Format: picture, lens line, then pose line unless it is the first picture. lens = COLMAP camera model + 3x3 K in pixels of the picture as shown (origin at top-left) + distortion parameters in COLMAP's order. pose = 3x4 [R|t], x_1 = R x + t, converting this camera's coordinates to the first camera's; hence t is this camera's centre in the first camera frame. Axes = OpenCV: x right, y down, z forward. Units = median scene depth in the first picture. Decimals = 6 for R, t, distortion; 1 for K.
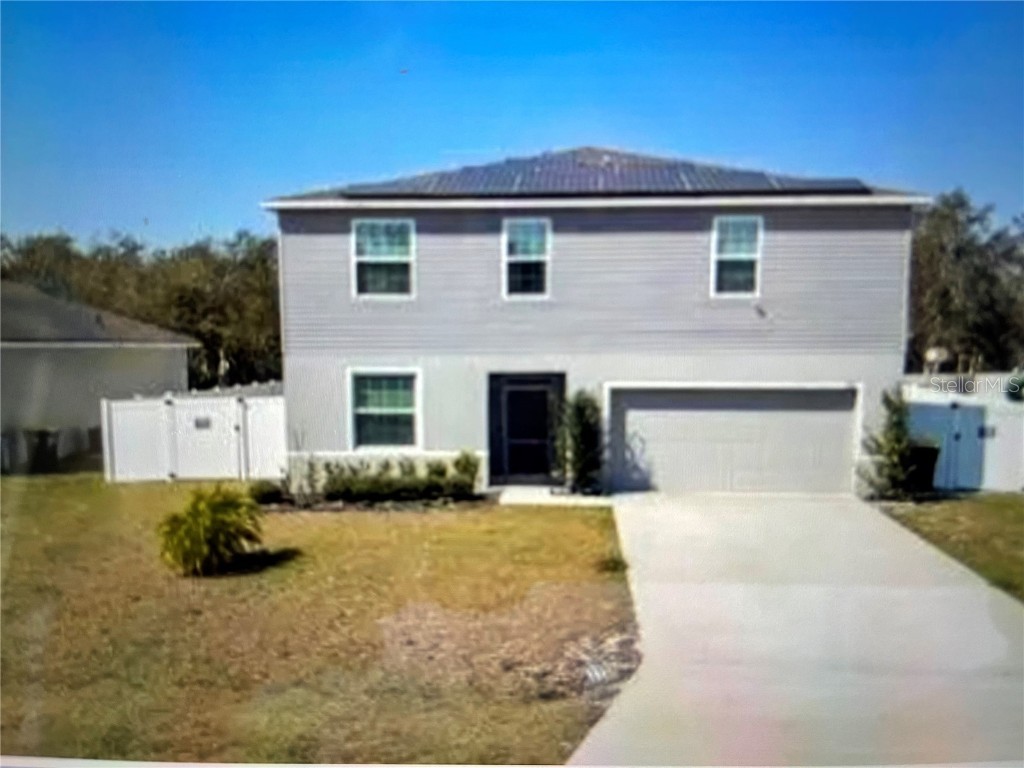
lens RADIAL K [[743.2, 0, 496.9], [0, 743.2, 383.5], [0, 0, 1]] dist [0.005547, -0.001172]
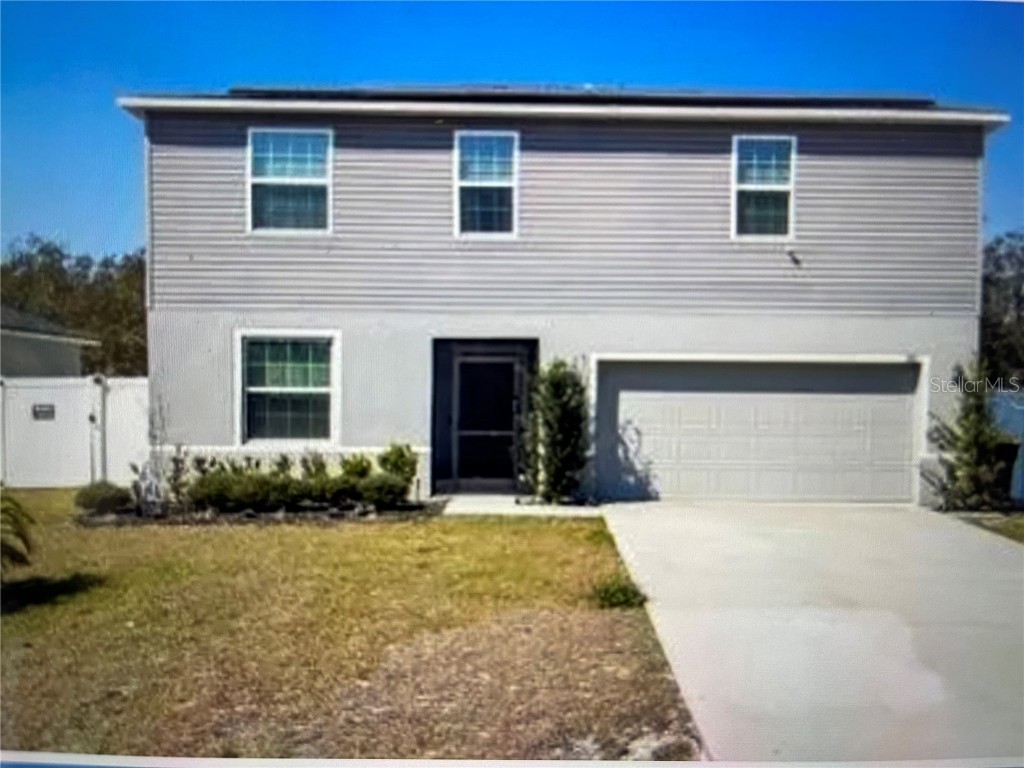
lens RADIAL K [[756.0, 0, 512.0], [0, 756.0, 384.0], [0, 0, 1]] dist [-0.007350, -0.001085]
pose [[0.997765, 0.010554, 0.065979, 0.018423], [-0.007155, 0.998646, -0.051532, 0.070240], [-0.066434, 0.050945, 0.996489, 0.261130]]
